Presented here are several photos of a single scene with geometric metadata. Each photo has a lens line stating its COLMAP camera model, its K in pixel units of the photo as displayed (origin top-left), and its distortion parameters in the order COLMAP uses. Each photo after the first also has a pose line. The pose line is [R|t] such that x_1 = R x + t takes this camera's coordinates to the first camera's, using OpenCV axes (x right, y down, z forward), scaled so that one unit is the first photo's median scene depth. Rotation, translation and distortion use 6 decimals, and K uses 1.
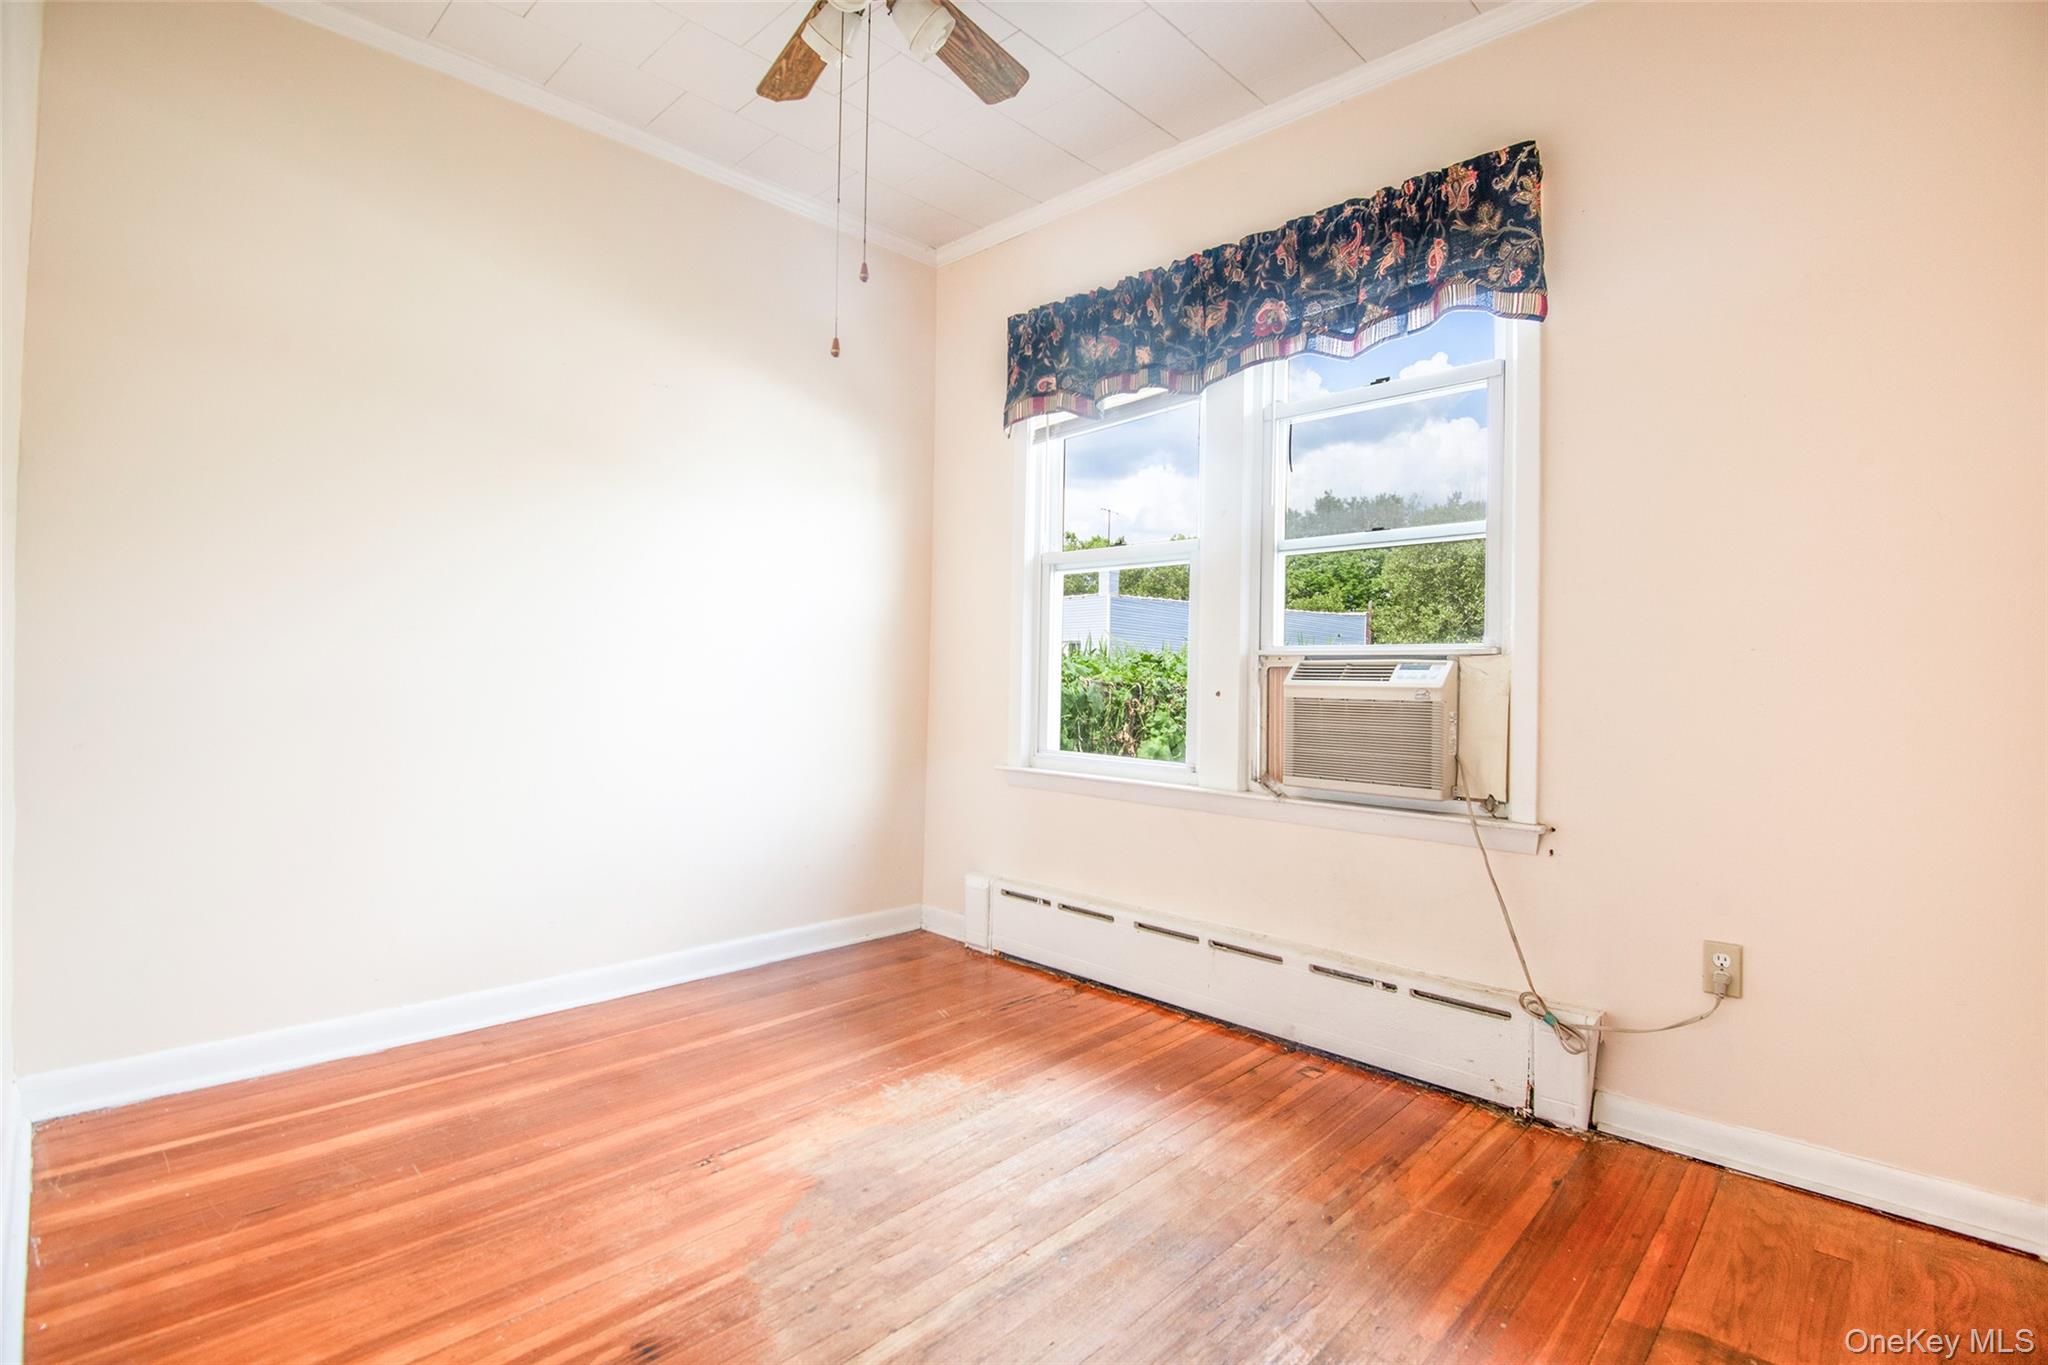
lens RADIAL K [[945.5, 0, 1037.7], [0, 945.5, 669.7], [0, 0, 1]] dist [-0.007110, -0.017553]
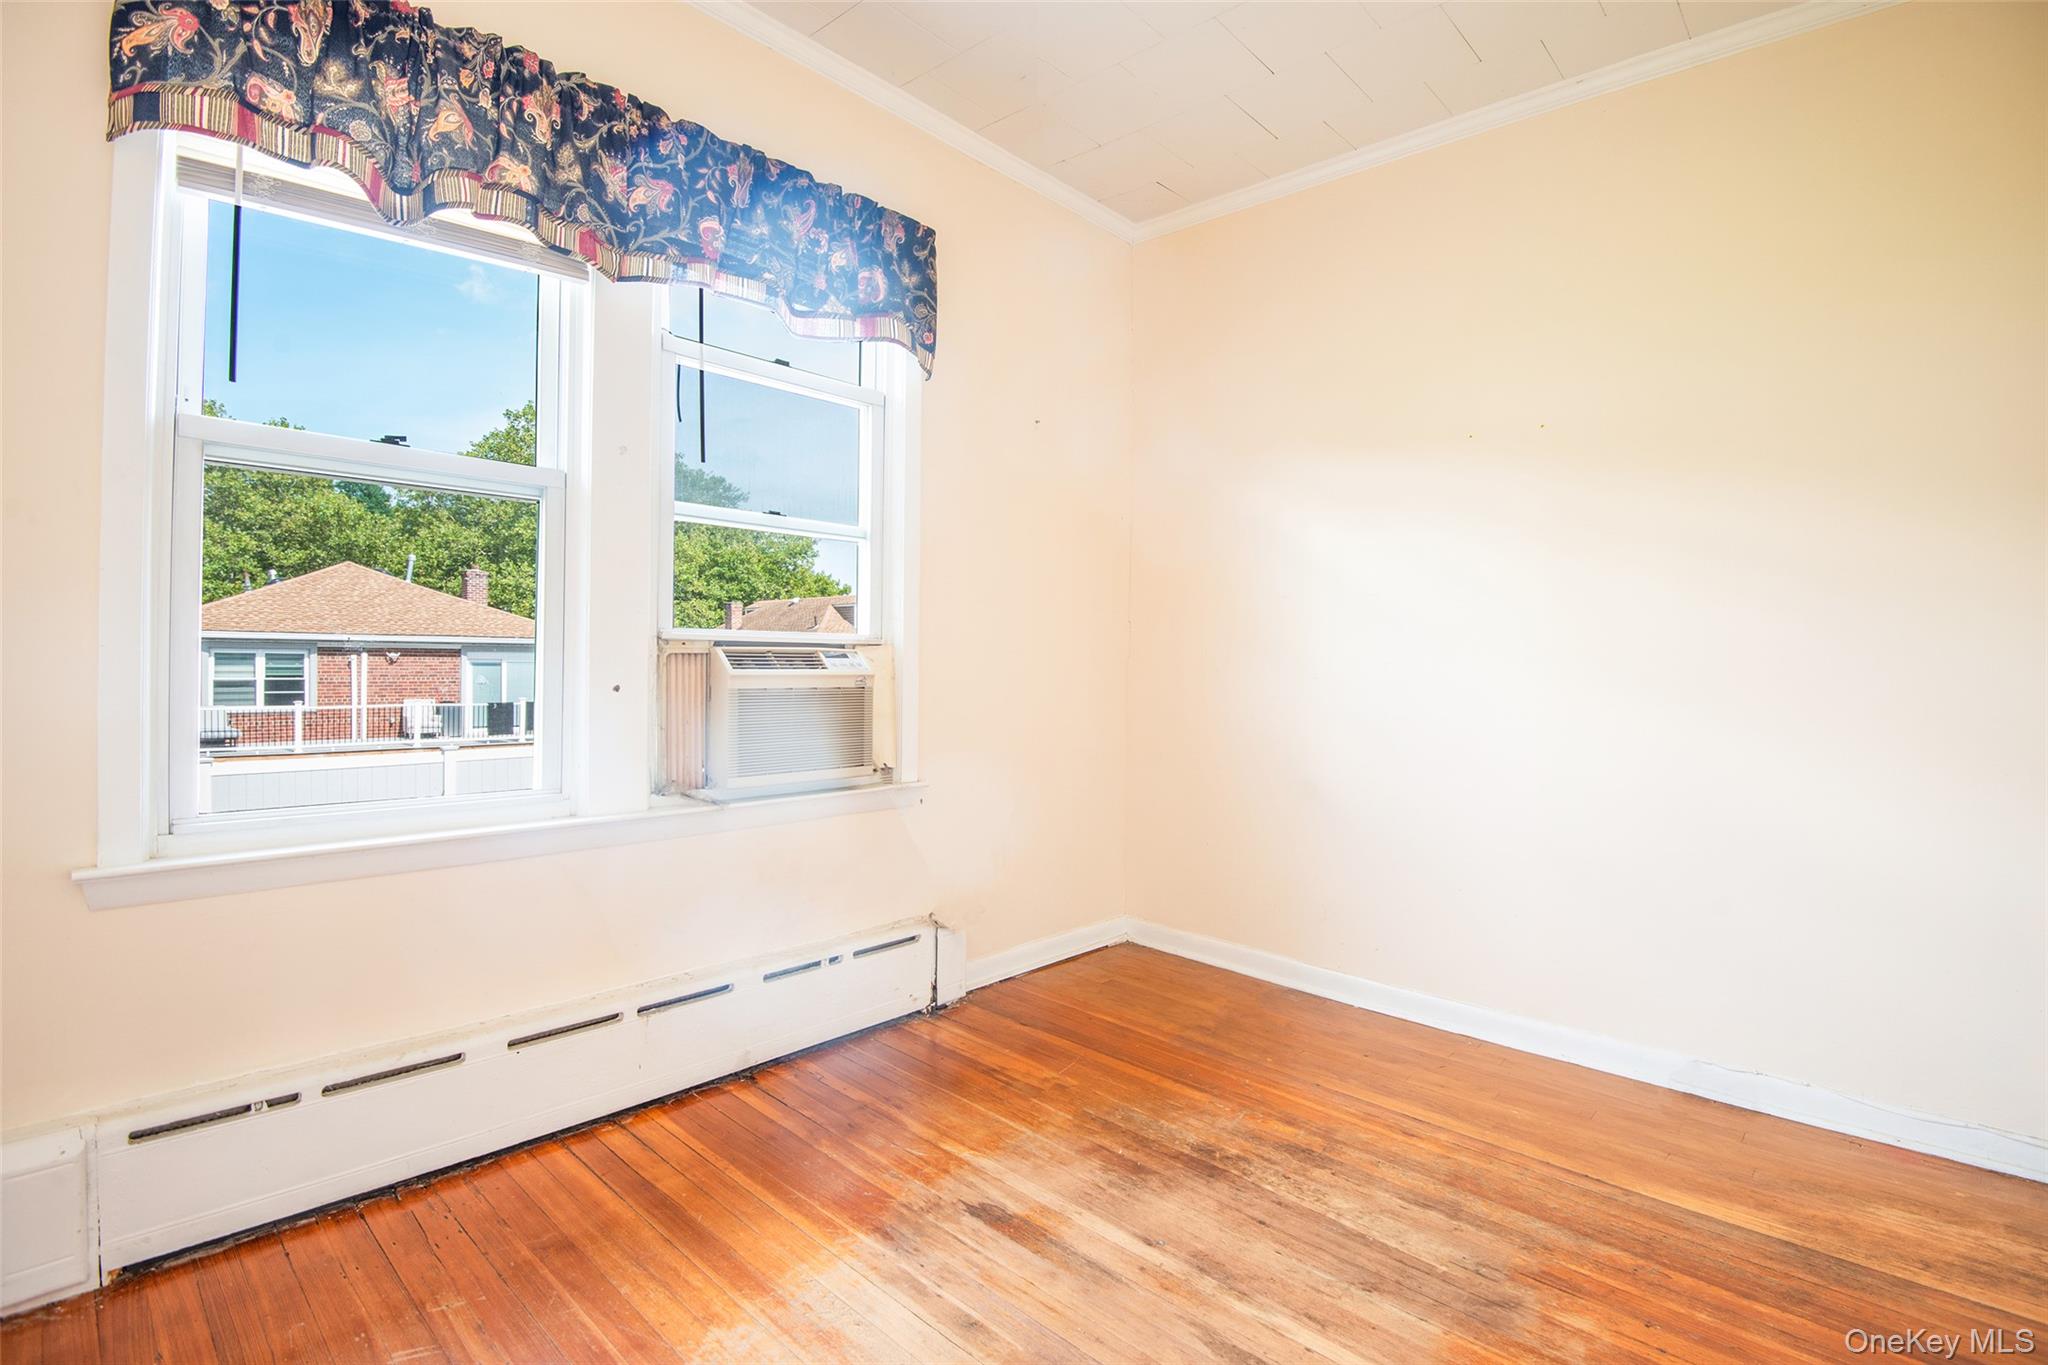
lens RADIAL K [[945.5, 0, 1037.7], [0, 945.5, 669.7], [0, 0, 1]] dist [-0.007110, -0.017553]
pose [[-0.013182, -0.024400, 0.999615, -0.630615], [-0.017148, 0.999561, 0.024172, -0.015080], [-0.999766, -0.016822, -0.013594, 0.743126]]
